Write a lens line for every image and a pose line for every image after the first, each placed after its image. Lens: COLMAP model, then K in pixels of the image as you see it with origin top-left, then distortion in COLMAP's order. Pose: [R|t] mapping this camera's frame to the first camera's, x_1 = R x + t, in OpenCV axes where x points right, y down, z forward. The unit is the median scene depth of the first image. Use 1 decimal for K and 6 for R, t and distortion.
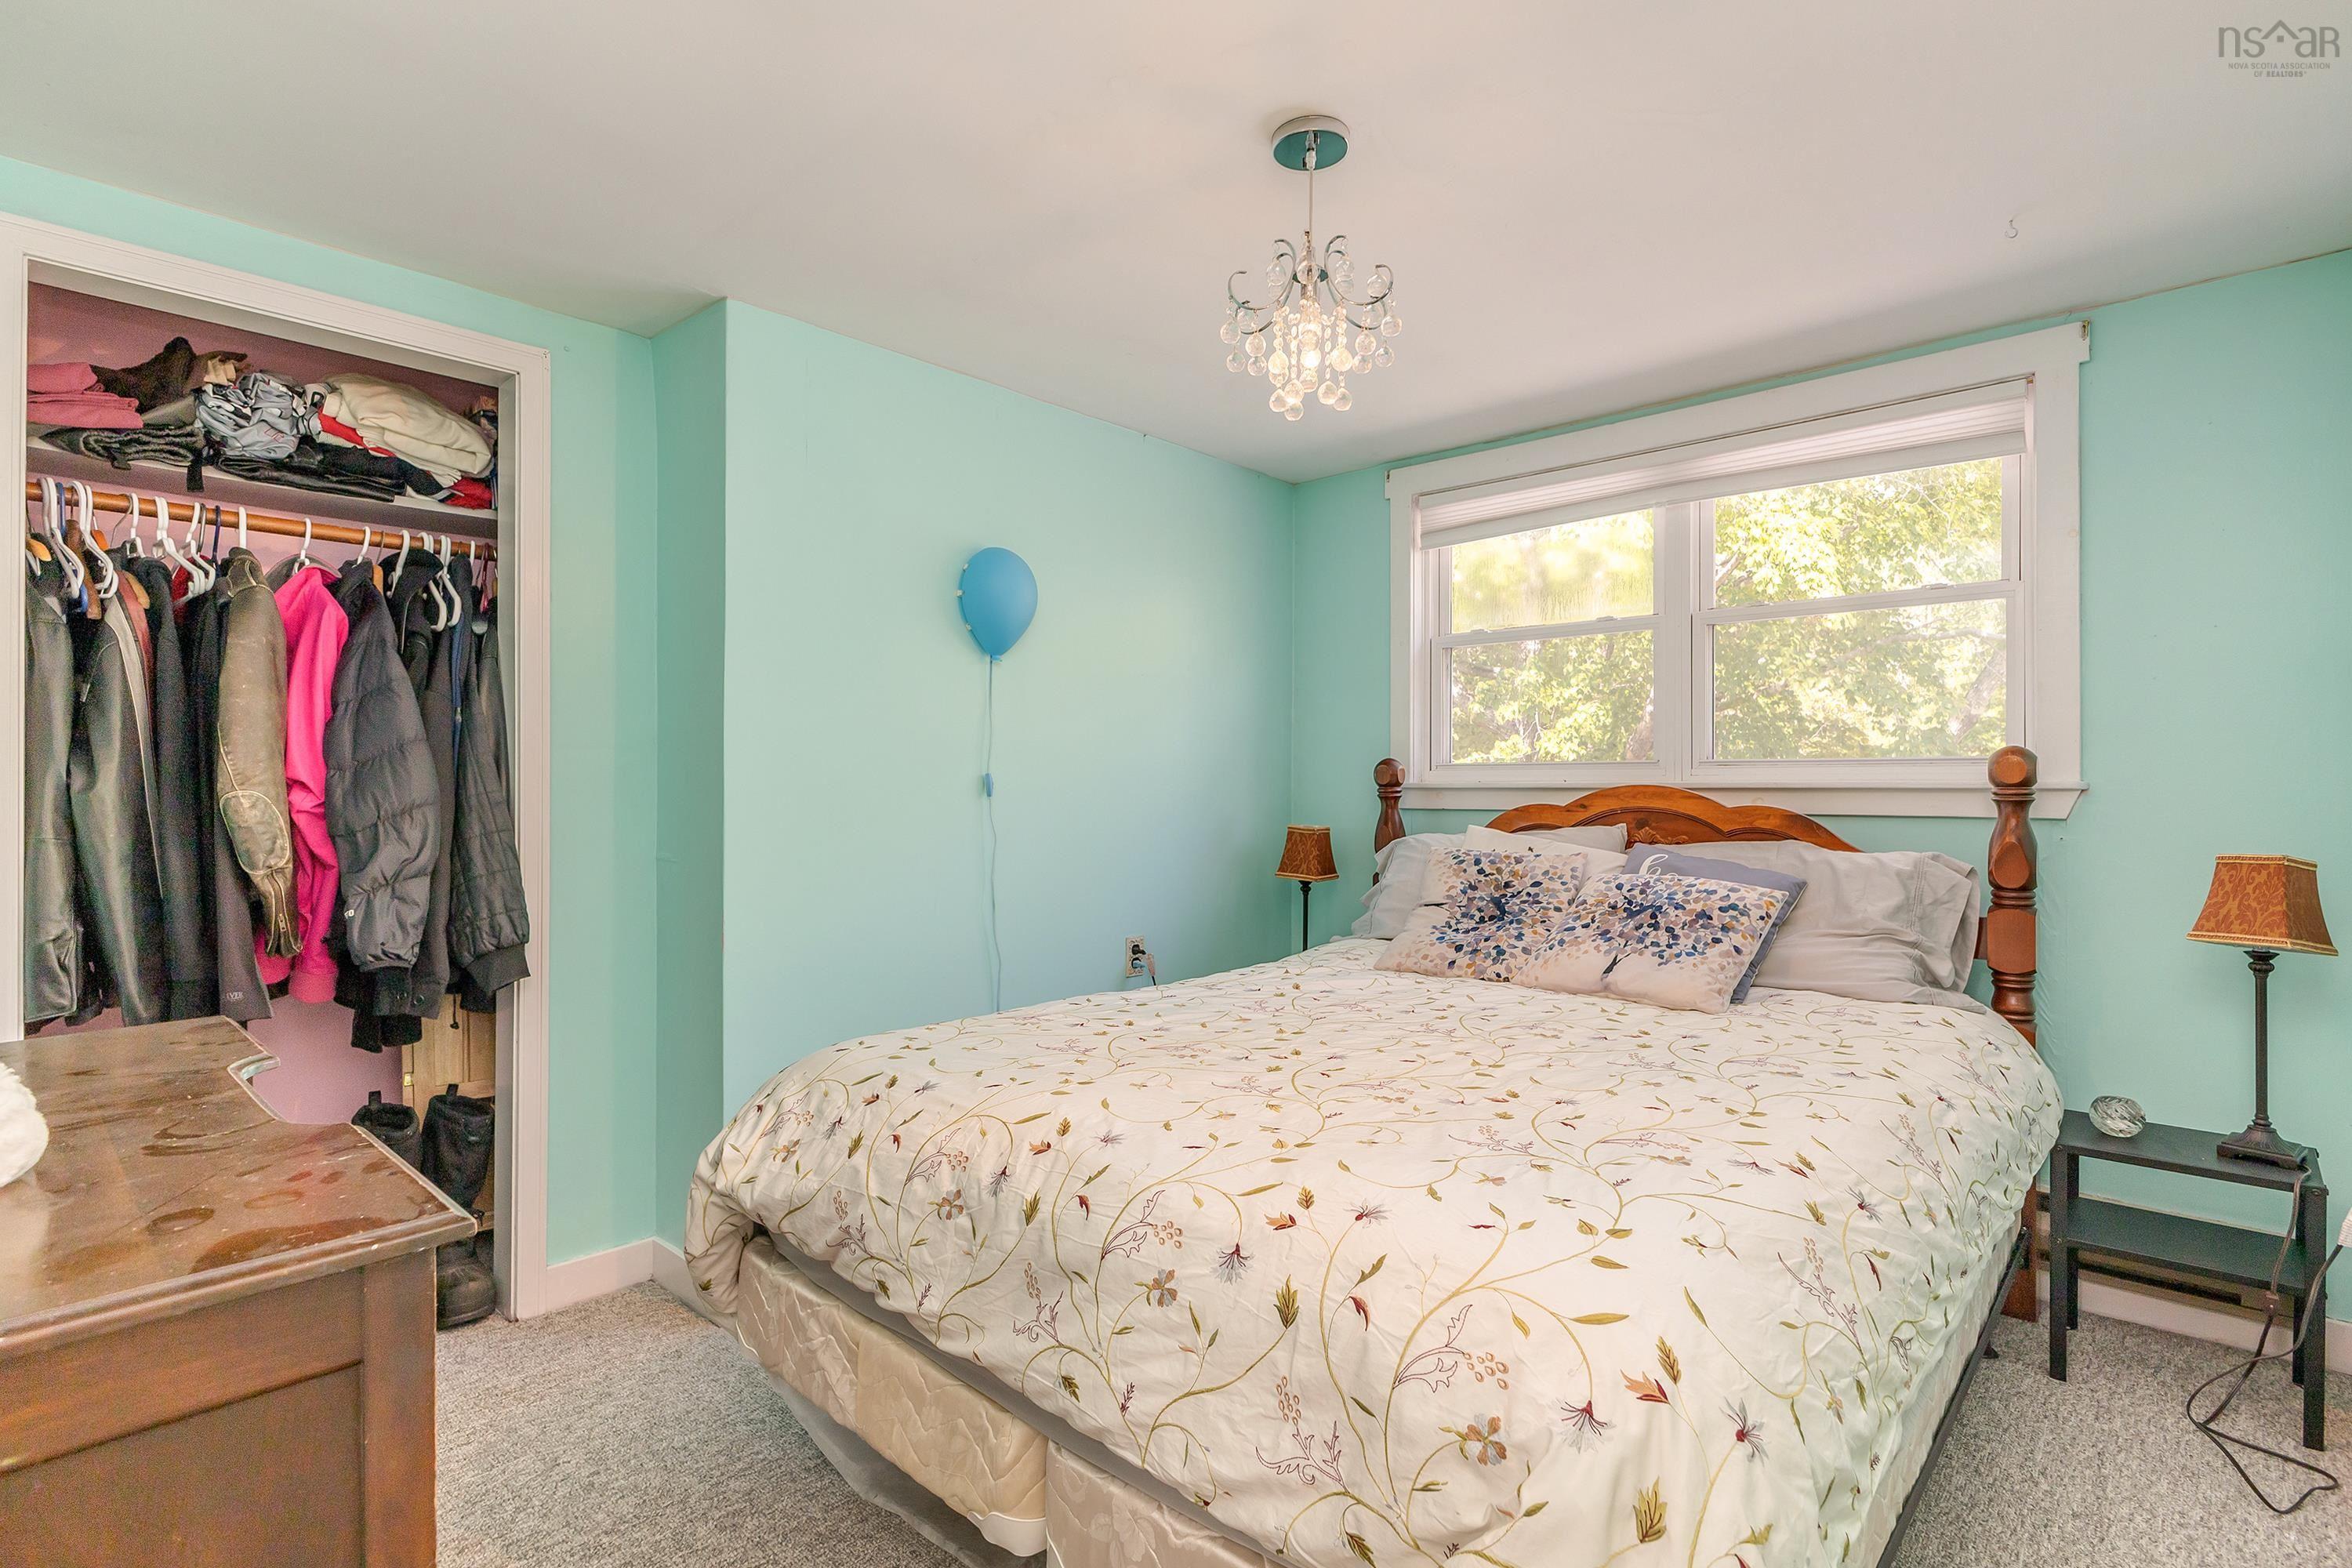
lens RADIAL K [[1120.4, 0, 1178.2], [0, 1120.4, 787.8], [0, 0, 1]] dist [0.006514, 0.000191]
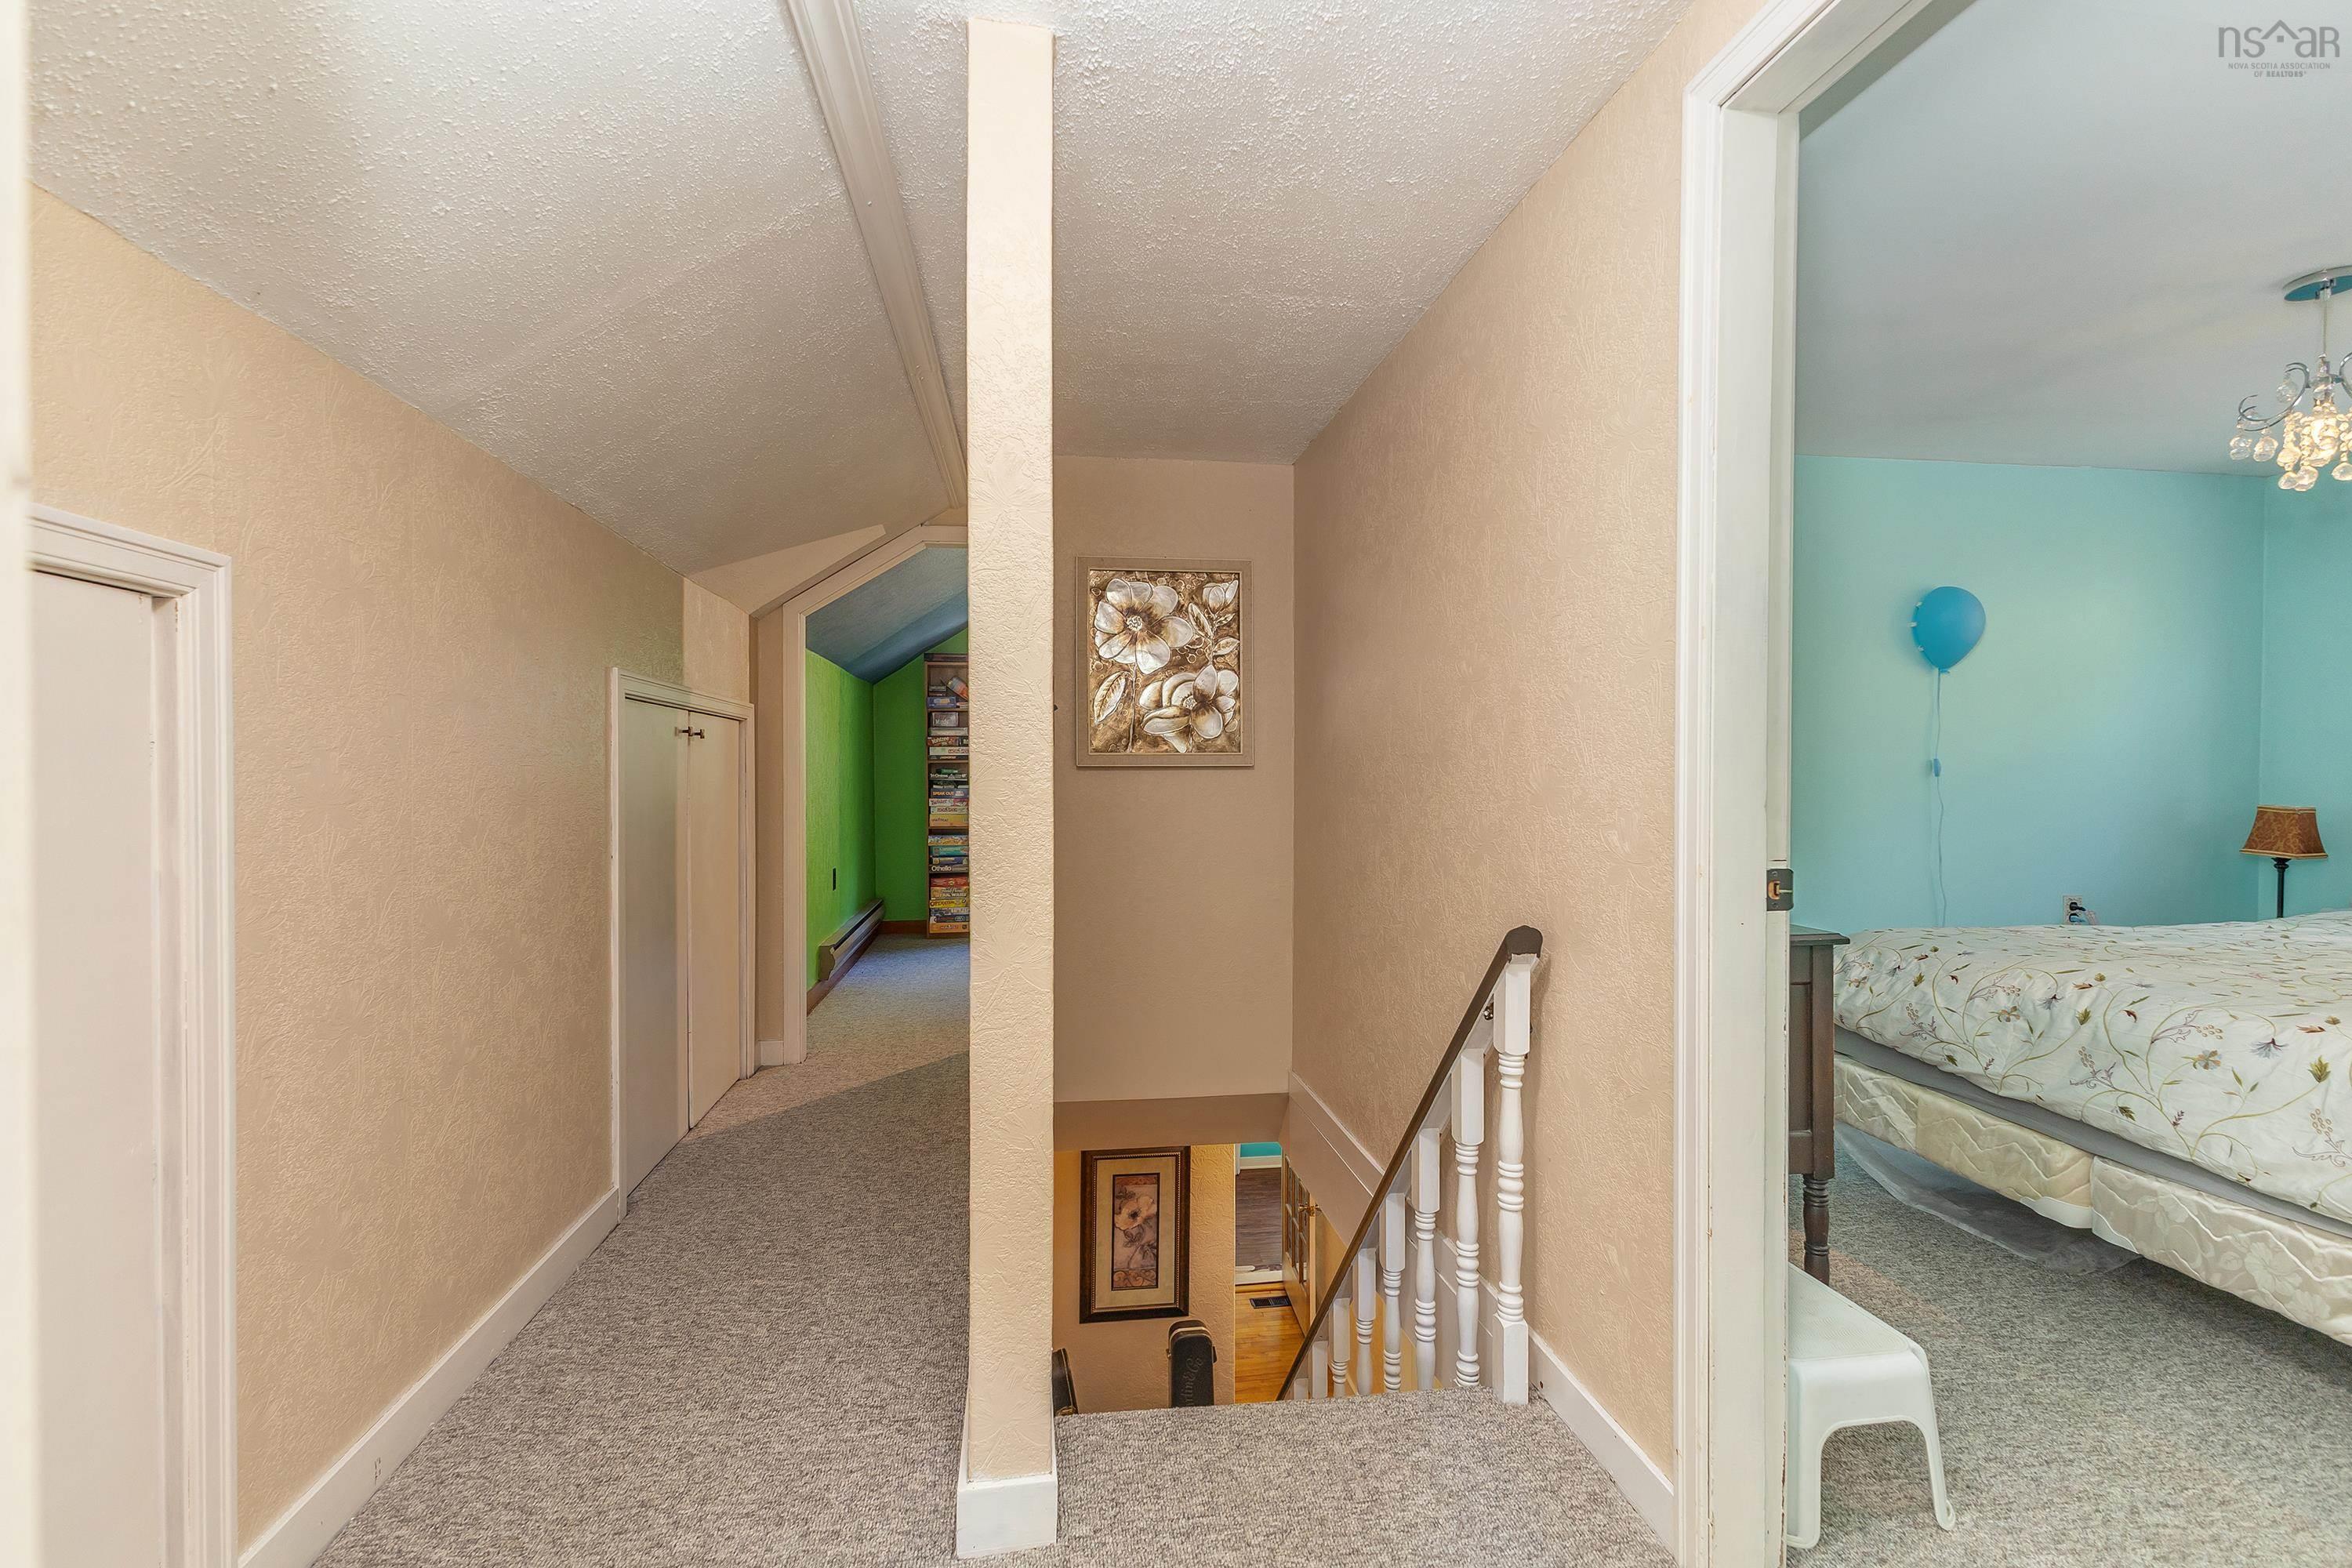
lens RADIAL K [[1022.5, 0, 1173.5], [0, 1022.5, 776.6], [0, 0, 1]] dist [0.009840, -0.003151]
pose [[0.775954, 0.008586, -0.630731, -0.203654], [-0.004361, 0.999956, 0.008247, 0.005961], [0.630774, -0.003648, 0.775958, -0.985622]]
